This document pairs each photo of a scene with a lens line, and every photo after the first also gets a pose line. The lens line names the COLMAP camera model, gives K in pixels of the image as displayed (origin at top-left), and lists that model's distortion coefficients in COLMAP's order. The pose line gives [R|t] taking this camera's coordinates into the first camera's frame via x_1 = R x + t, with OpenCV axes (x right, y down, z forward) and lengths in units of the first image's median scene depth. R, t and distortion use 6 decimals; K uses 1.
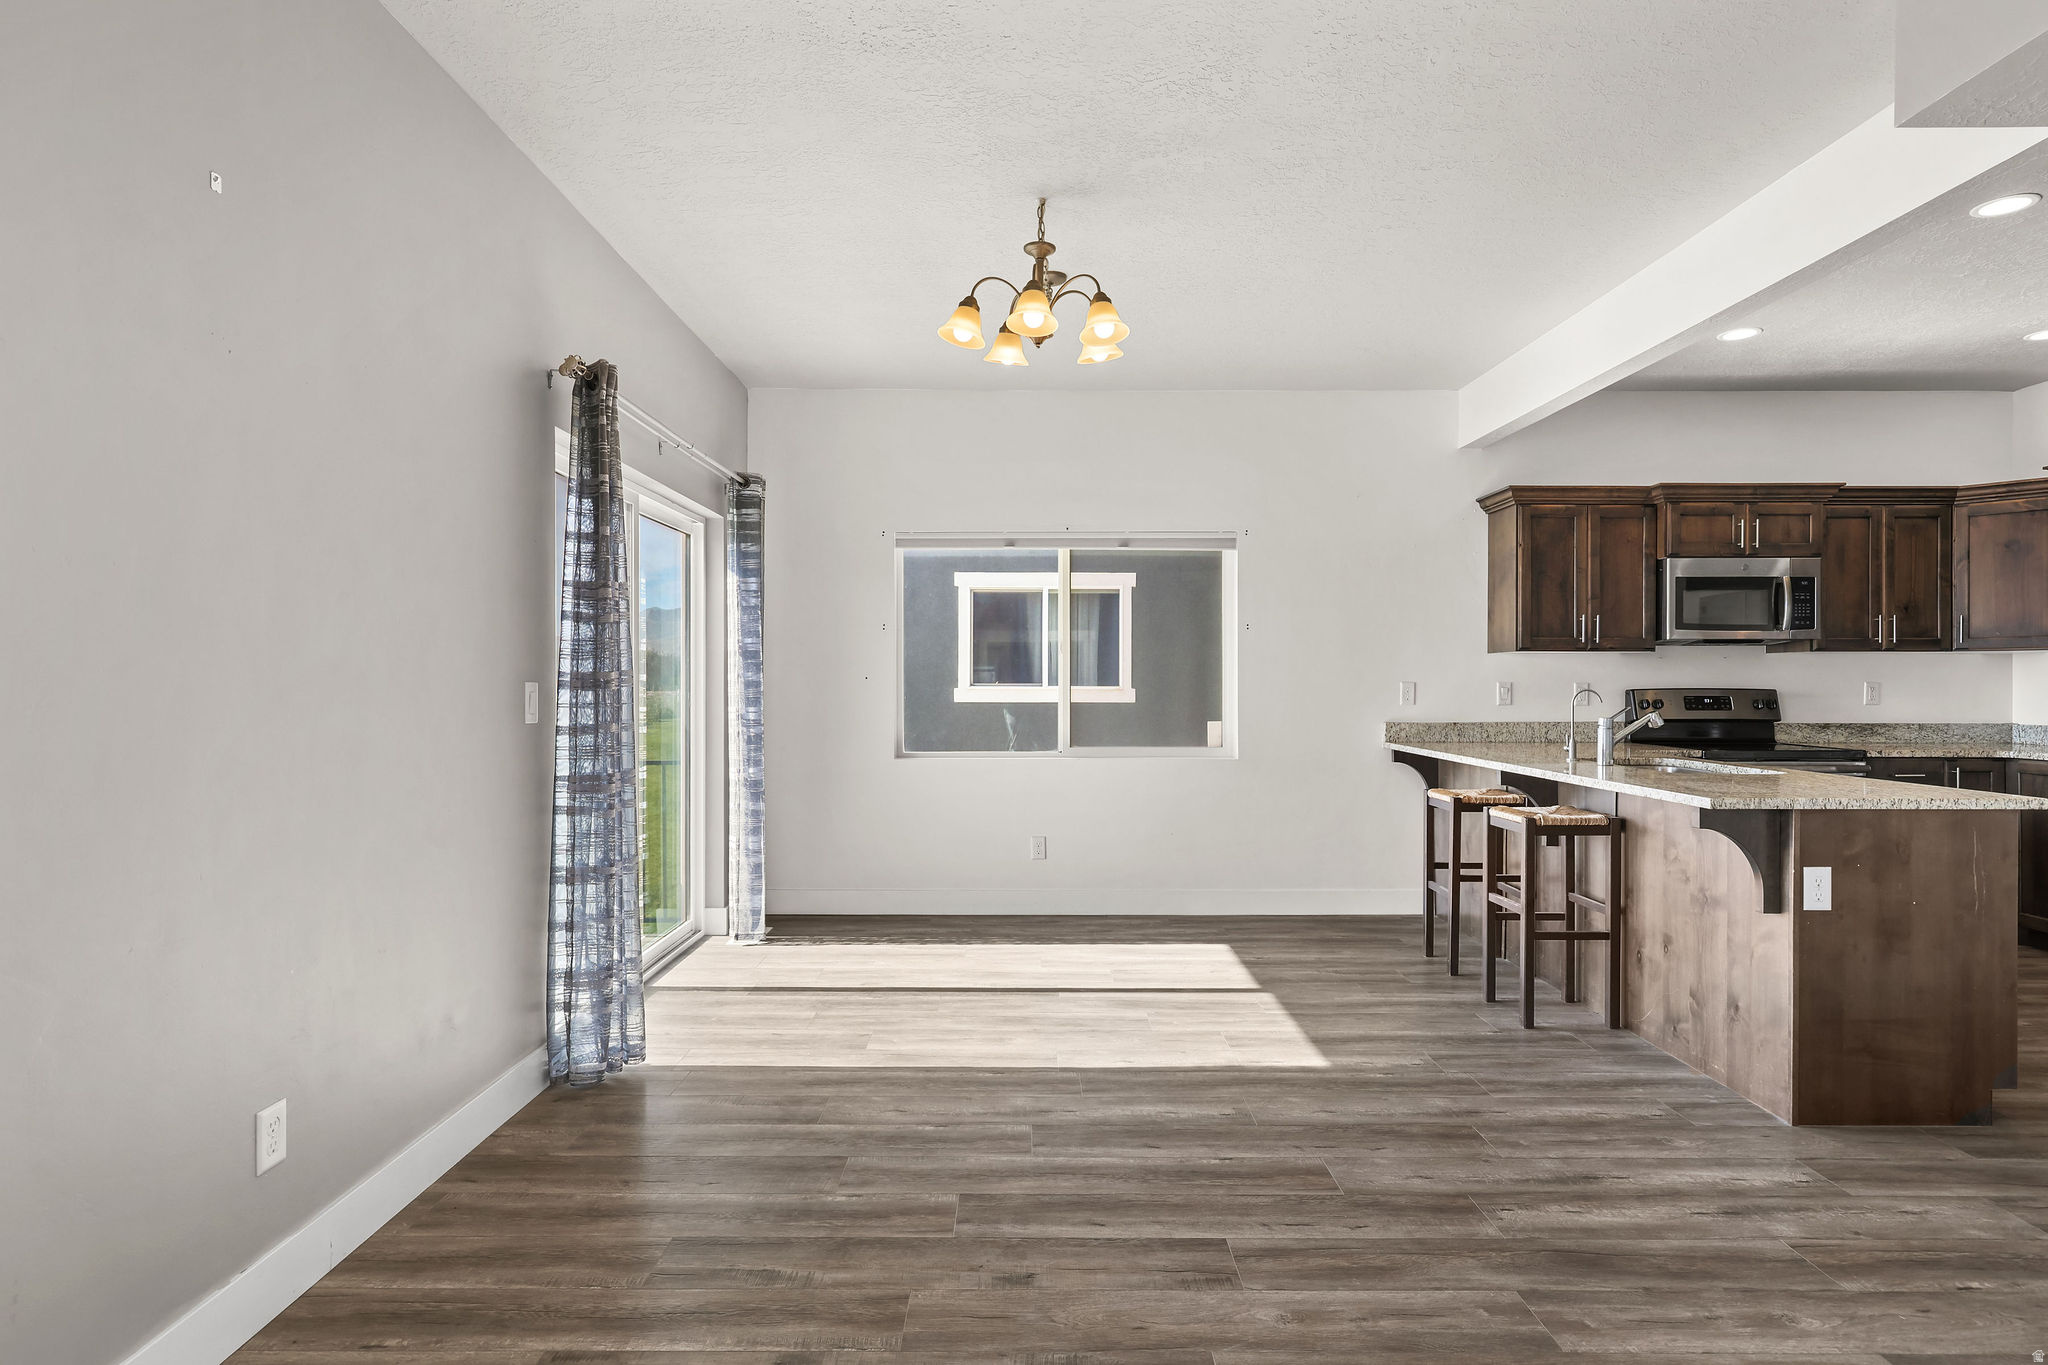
lens RADIAL K [[1044.4, 0, 1032.3], [0, 1044.4, 683.4], [0, 0, 1]] dist [0.000473, -0.000516]
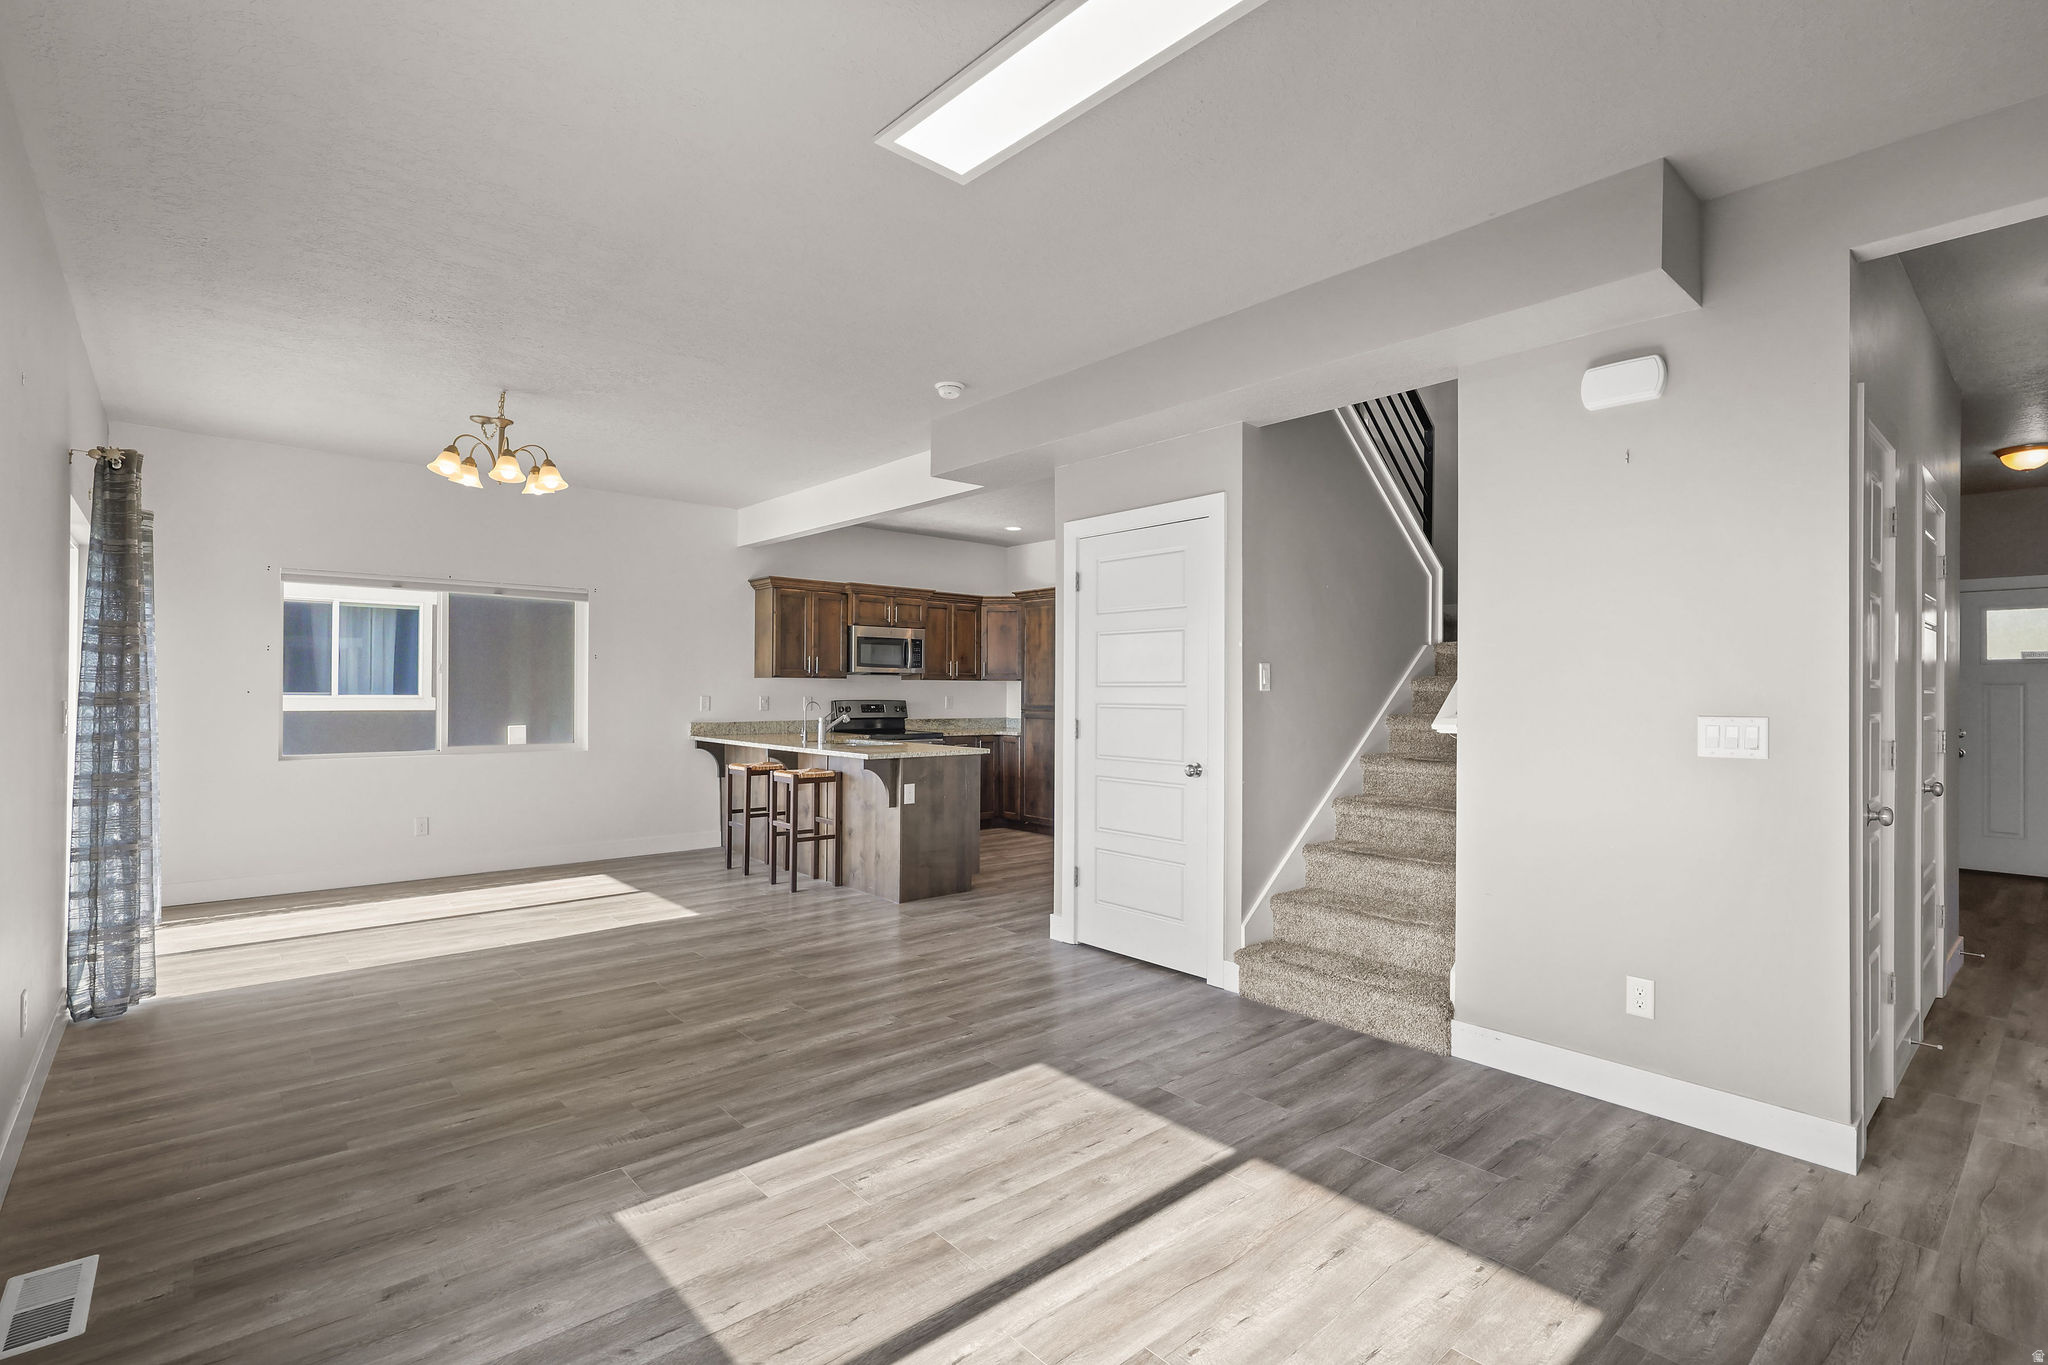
lens RADIAL K [[937.7, 0, 1019.4], [0, 937.7, 685.2], [0, 0, 1]] dist [-0.001300, 0.000817]
pose [[0.753014, 0.008578, 0.657949, -0.273107], [-0.005910, 0.999963, -0.006273, -0.015543], [-0.657978, 0.000836, 0.753036, -0.465418]]
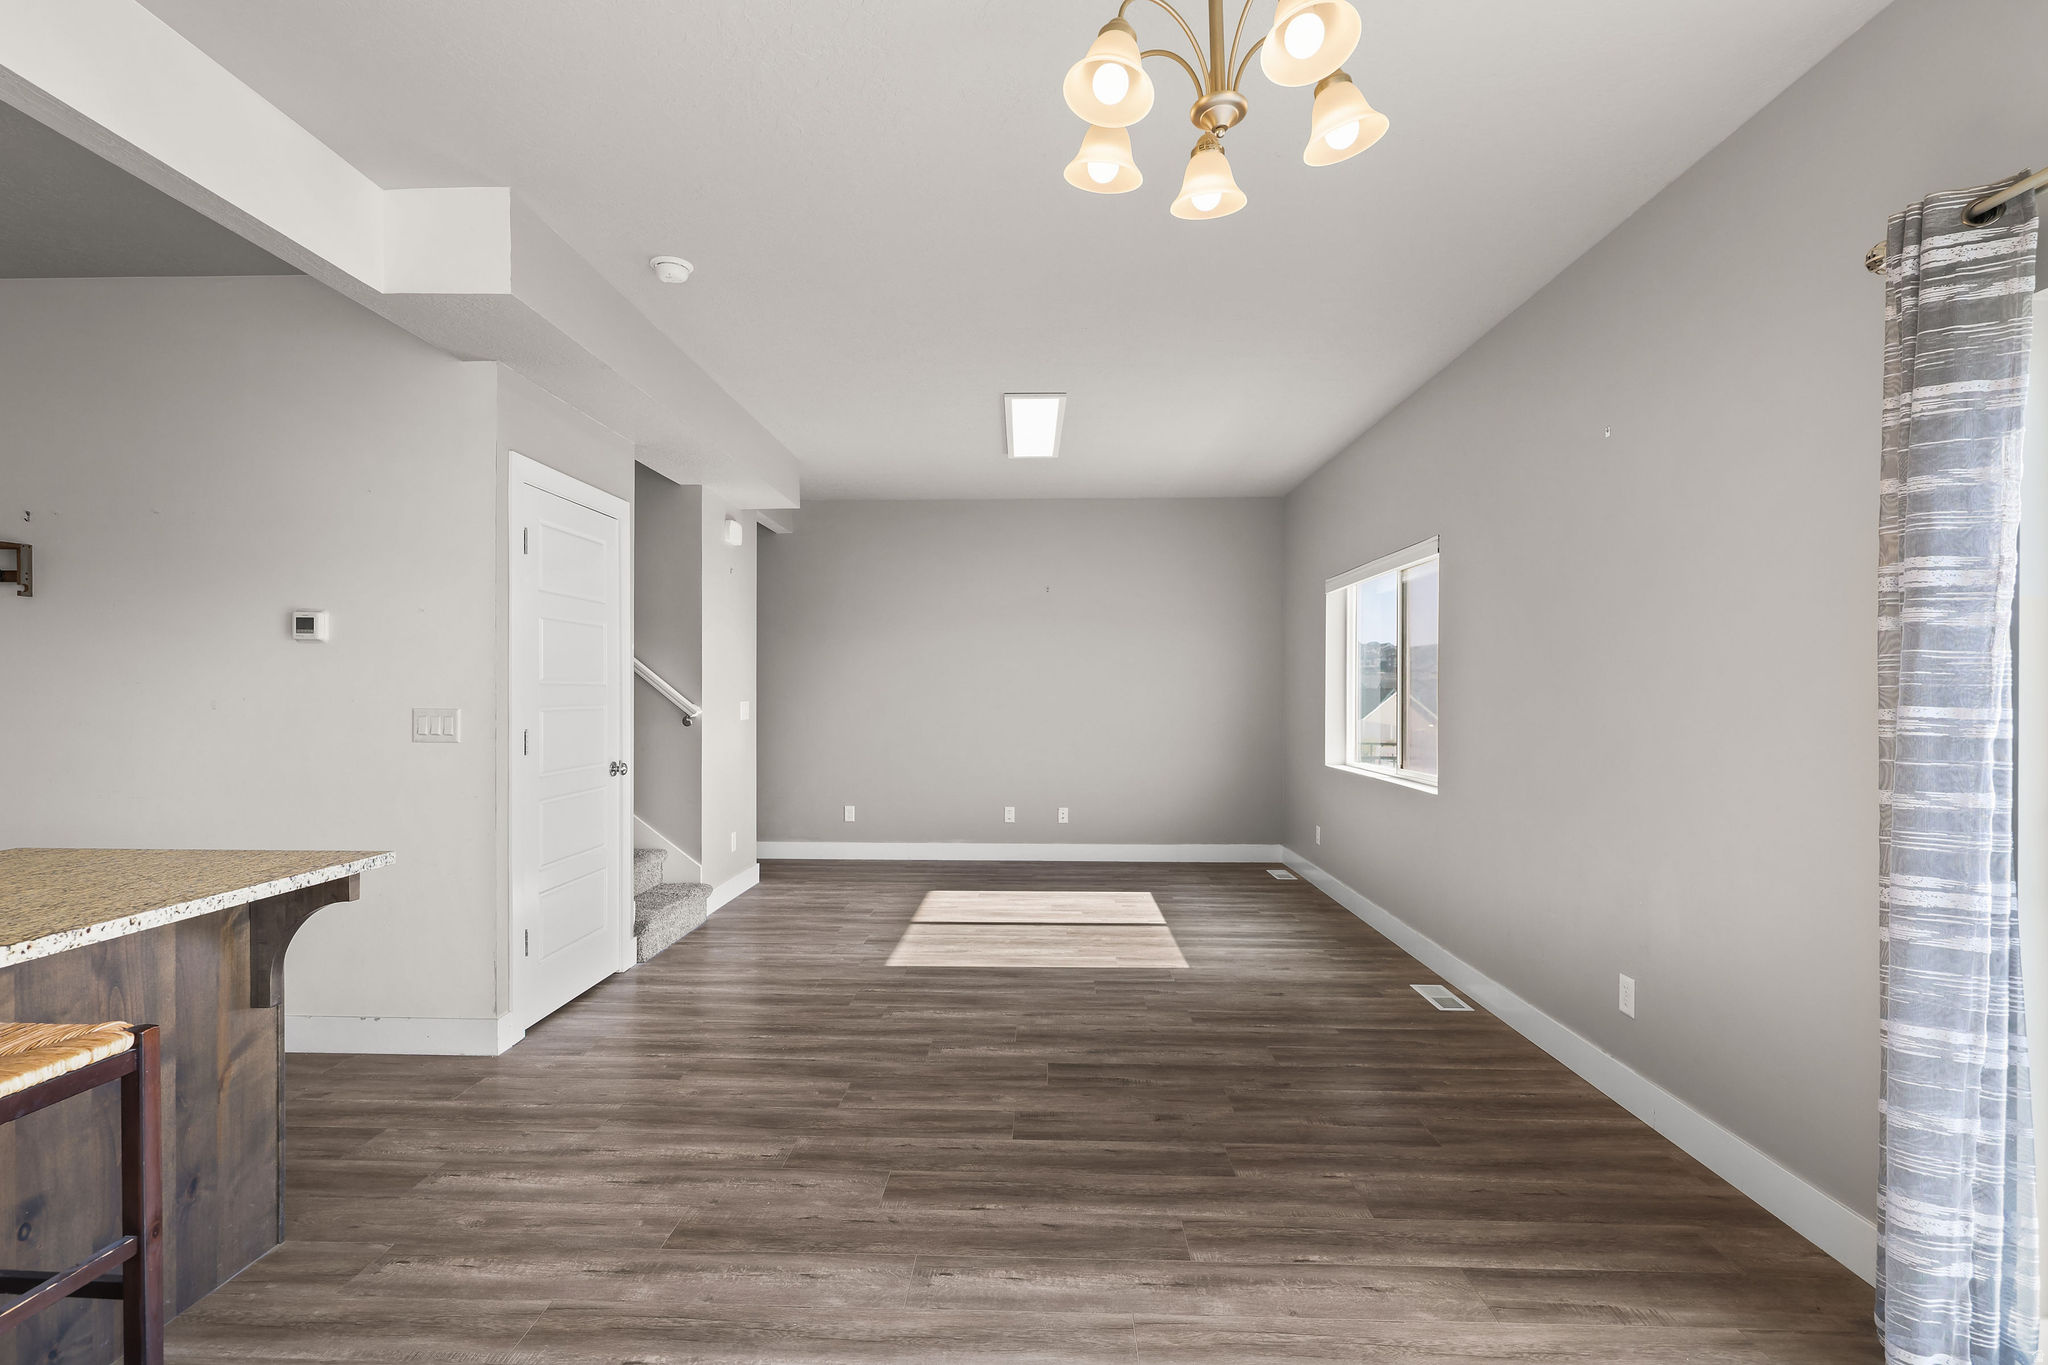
lens RADIAL K [[980.6, 0, 1007.3], [0, 980.6, 694.9], [0, 0, 1]] dist [0.002111, 0.000311]
pose [[-0.998906, -0.003804, 0.046605, 0.079115], [-0.003546, 0.999978, 0.005612, -0.017792], [-0.046625, 0.005441, -0.998898, 1.284491]]
